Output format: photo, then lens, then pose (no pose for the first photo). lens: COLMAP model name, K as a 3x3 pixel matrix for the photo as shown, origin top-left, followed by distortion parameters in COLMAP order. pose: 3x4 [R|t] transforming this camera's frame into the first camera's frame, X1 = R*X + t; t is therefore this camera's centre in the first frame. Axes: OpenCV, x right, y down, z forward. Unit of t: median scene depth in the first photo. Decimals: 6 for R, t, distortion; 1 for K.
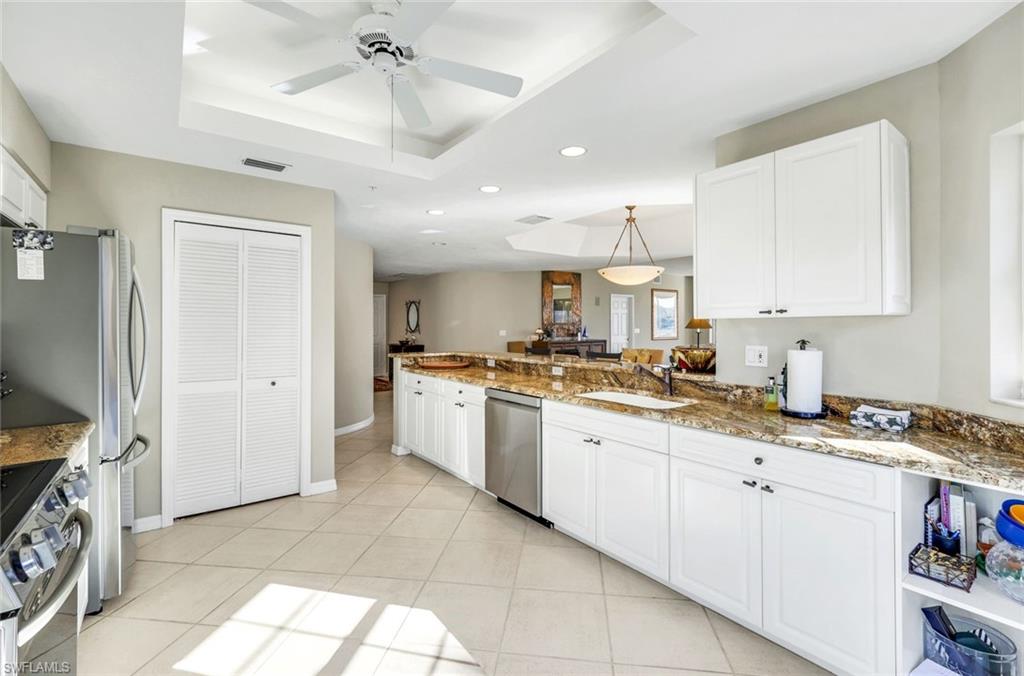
lens RADIAL K [[449.1, 0, 514.5], [0, 449.1, 330.7], [0, 0, 1]] dist [-0.000147, -0.000200]
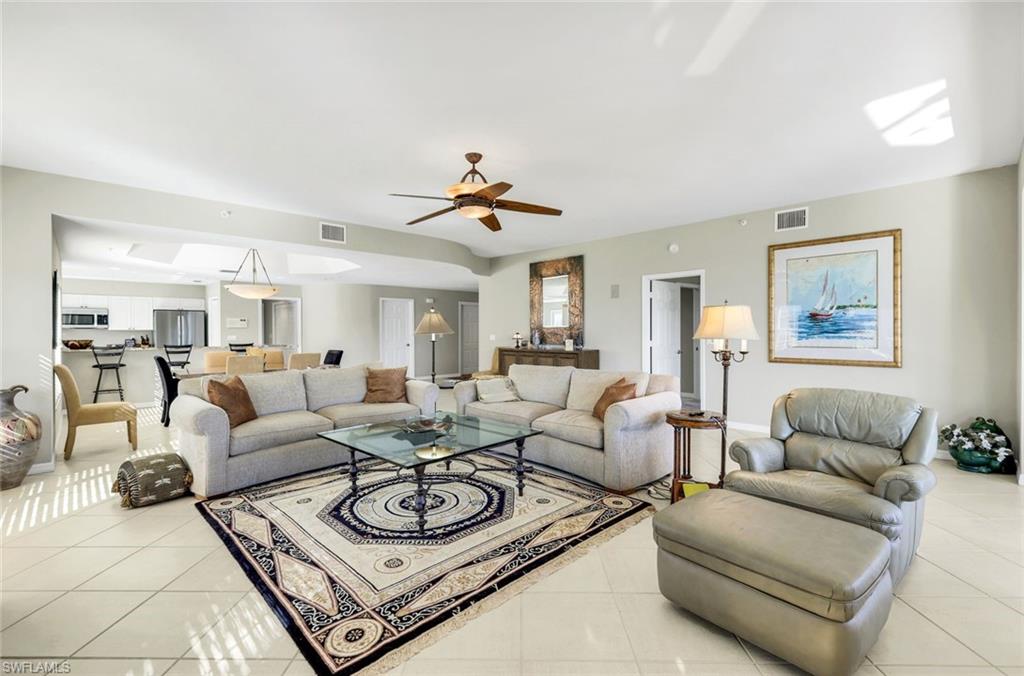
lens RADIAL K [[449.1, 0, 514.5], [0, 449.1, 330.7], [0, 0, 1]] dist [-0.000147, -0.000200]
pose [[0.120521, 0.004003, -0.992703, 3.221639], [-0.005284, 0.999980, 0.003390, -0.044733], [0.992697, 0.004837, 0.120540, 3.141363]]
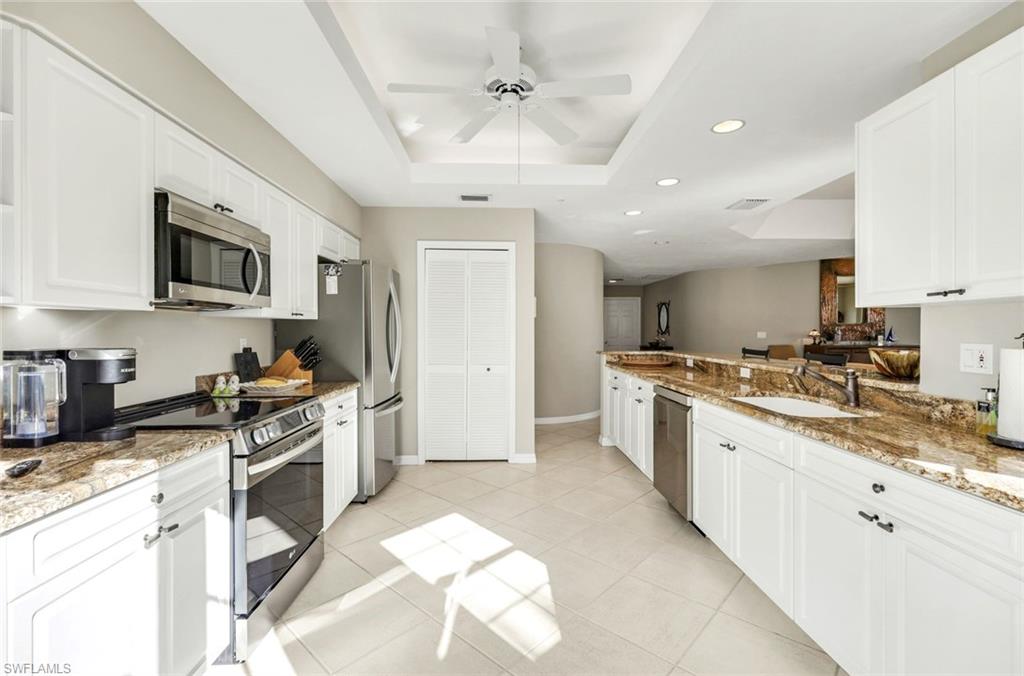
lens RADIAL K [[446.9, 0, 511.6], [0, 446.9, 341.9], [0, 0, 1]] dist [0.000033, 0.000226]
pose [[0.817192, 0.016690, -0.576123, 0.262763], [-0.006991, 0.999794, 0.019047, 0.016816], [0.576323, -0.011537, 0.817141, 0.010330]]
